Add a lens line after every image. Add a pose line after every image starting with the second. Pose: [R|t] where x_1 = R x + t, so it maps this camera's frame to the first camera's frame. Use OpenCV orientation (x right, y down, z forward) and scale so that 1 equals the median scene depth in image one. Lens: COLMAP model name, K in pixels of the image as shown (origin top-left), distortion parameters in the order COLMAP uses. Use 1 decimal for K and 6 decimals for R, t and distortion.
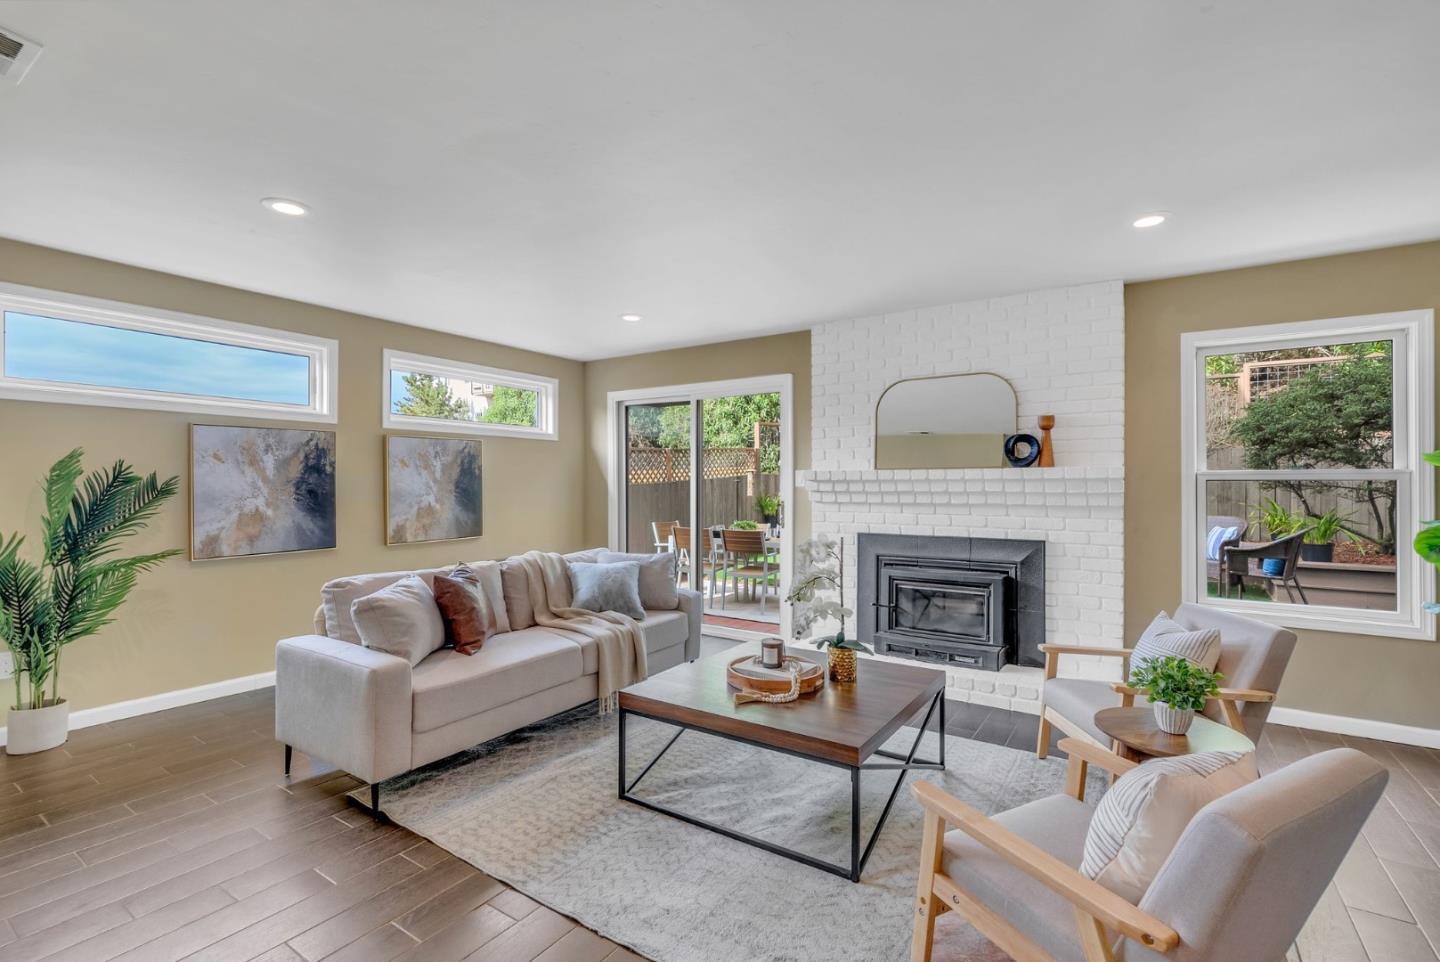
lens RADIAL K [[643.9, 0, 722.8], [0, 643.9, 484.2], [0, 0, 1]] dist [-0.003154, 0.000036]
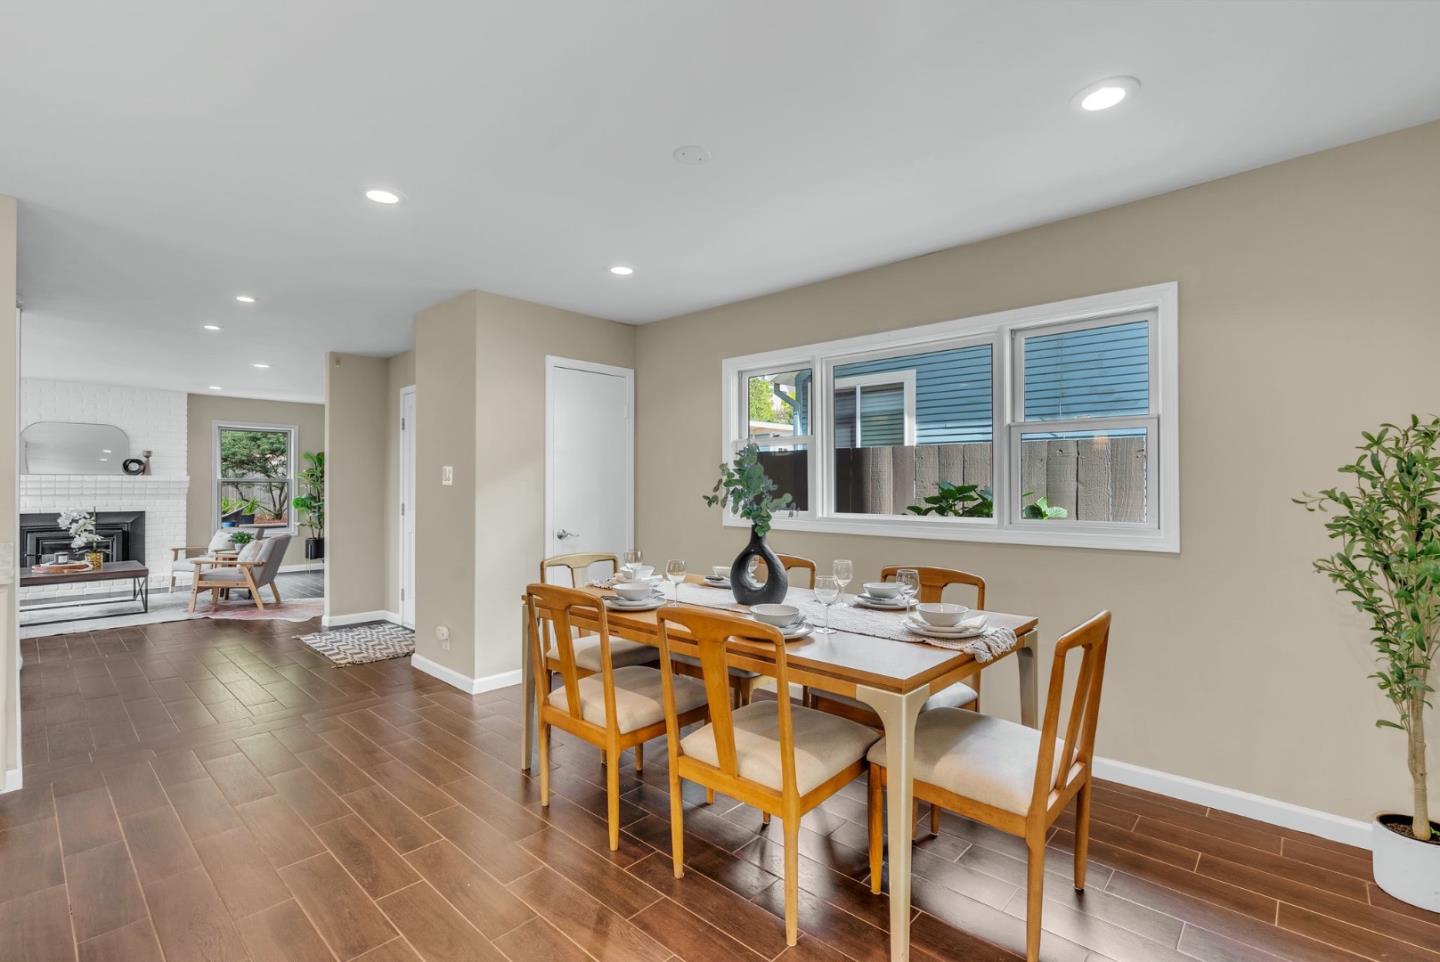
lens RADIAL K [[643.9, 0, 719.5], [0, 643.9, 480.5], [0, 0, 1]] dist [-0.003154, 0.000036]
pose [[0.150156, 0.010599, 0.988605, -1.212811], [-0.012299, 0.999885, -0.008852, -0.014228], [-0.988586, -0.010830, 0.150269, -1.085417]]
